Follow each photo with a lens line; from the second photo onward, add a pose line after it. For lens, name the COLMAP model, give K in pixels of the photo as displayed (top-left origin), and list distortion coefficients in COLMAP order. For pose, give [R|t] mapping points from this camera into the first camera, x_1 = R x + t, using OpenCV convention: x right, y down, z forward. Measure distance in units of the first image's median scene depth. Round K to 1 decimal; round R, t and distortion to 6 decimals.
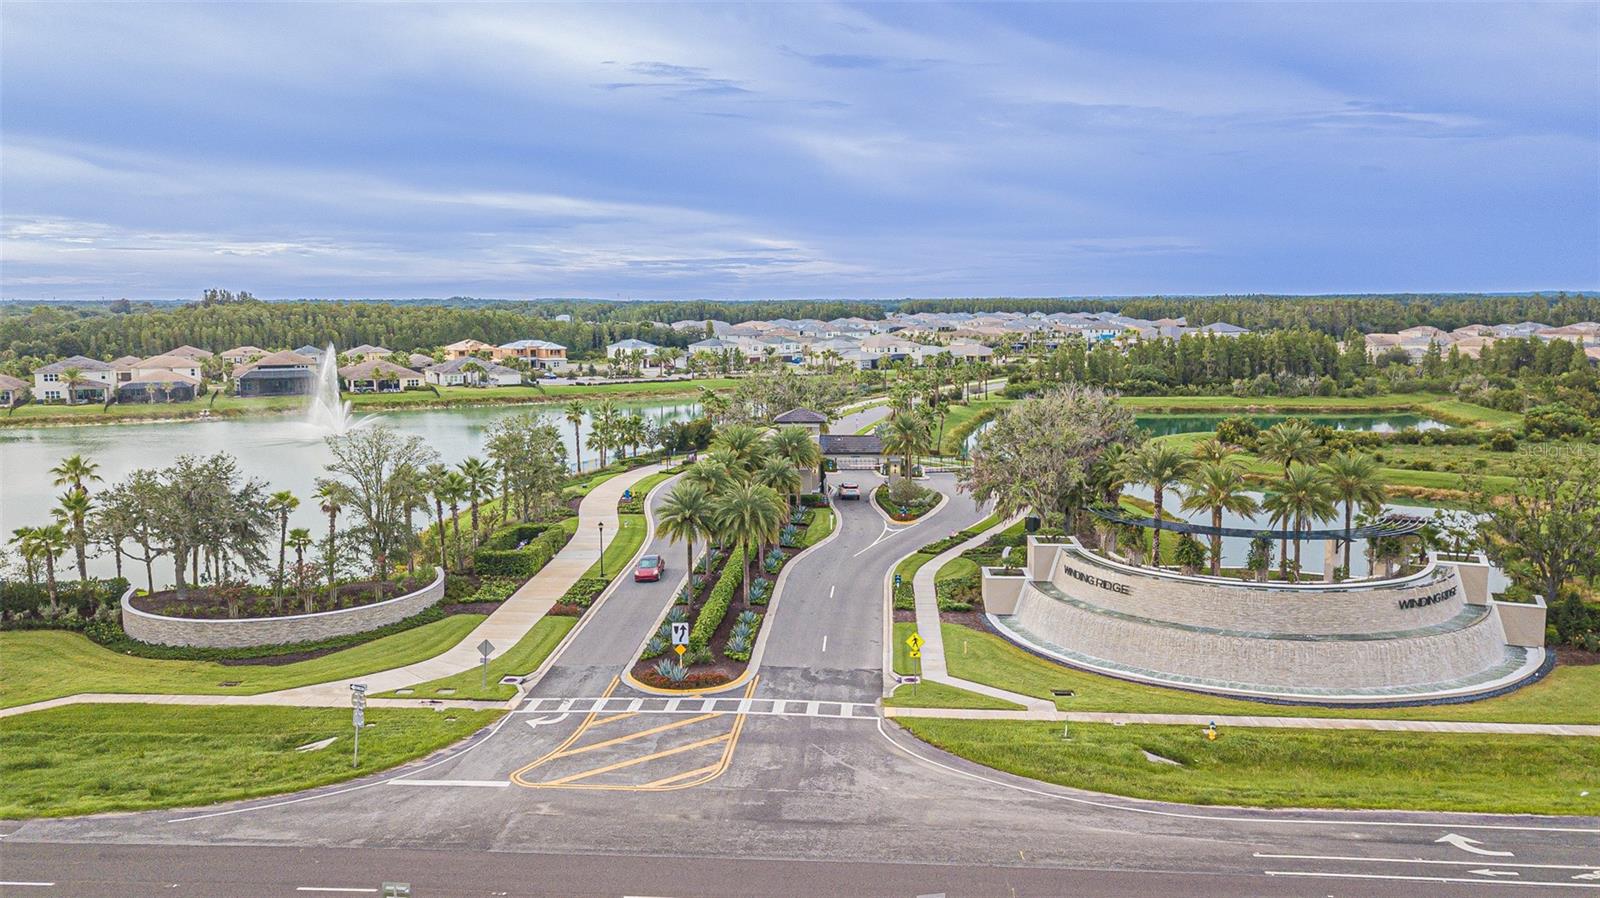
lens RADIAL K [[1235.3, 0, 796.5], [0, 1235.3, 429.7], [0, 0, 1]] dist [0.031916, -0.006493]
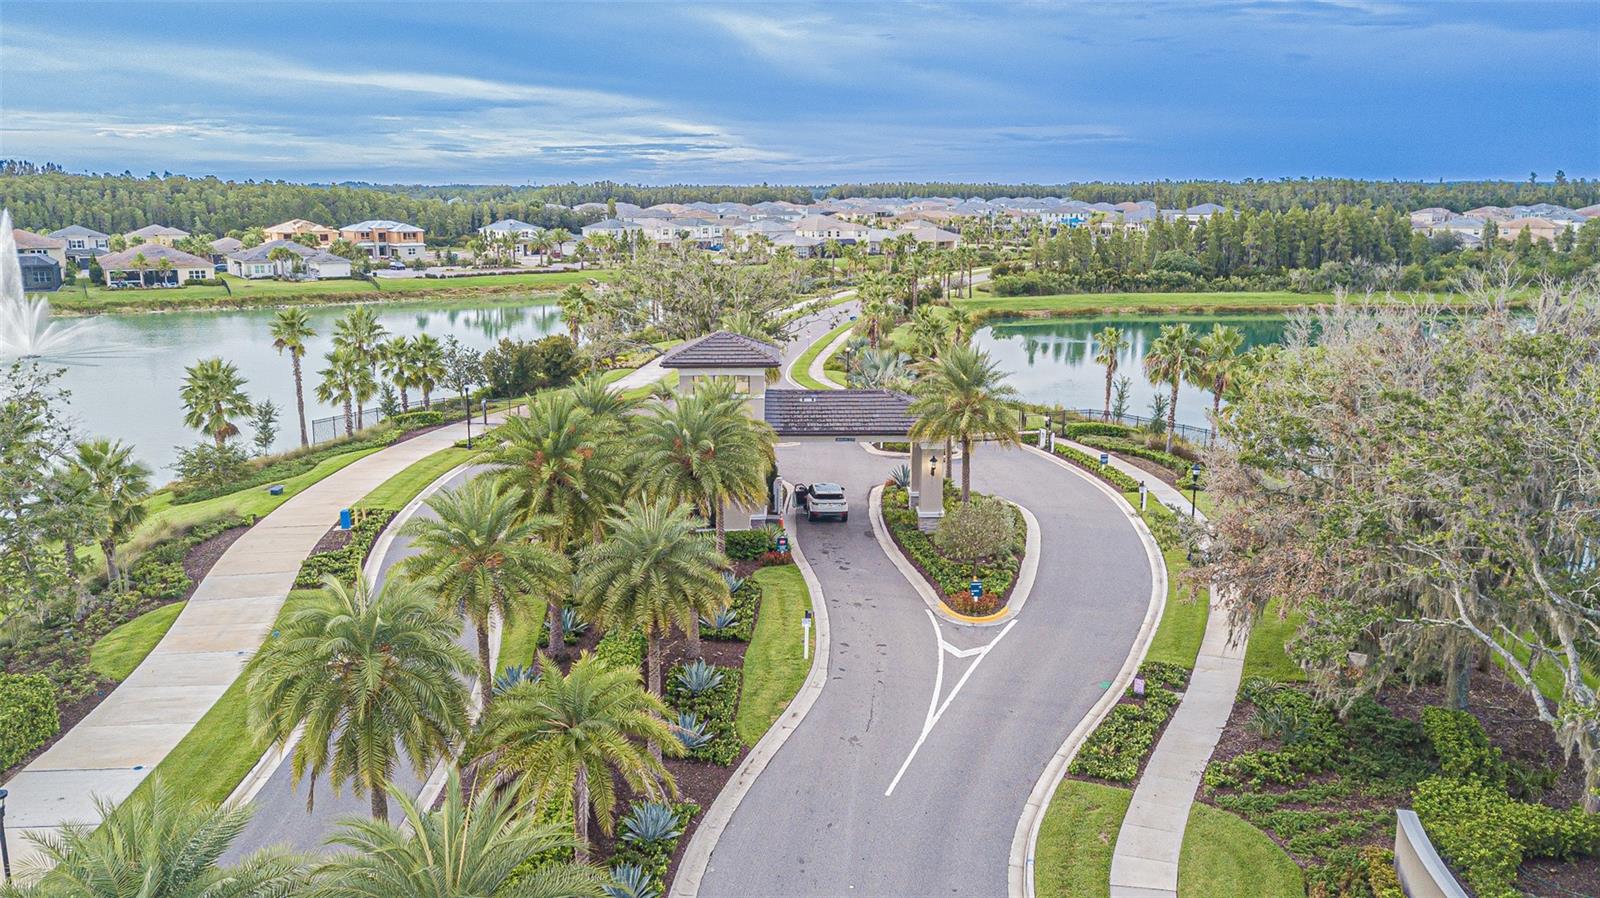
lens RADIAL K [[1261.1, 0, 800.0], [0, 1261.1, 449.0], [0, 0, 1]] dist [0.023666, 0.004184]
pose [[0.997892, -0.009965, 0.064123, 0.001427], [0.003570, 0.995074, 0.099075, -0.017082], [-0.064795, -0.098637, 0.993012, 0.455858]]
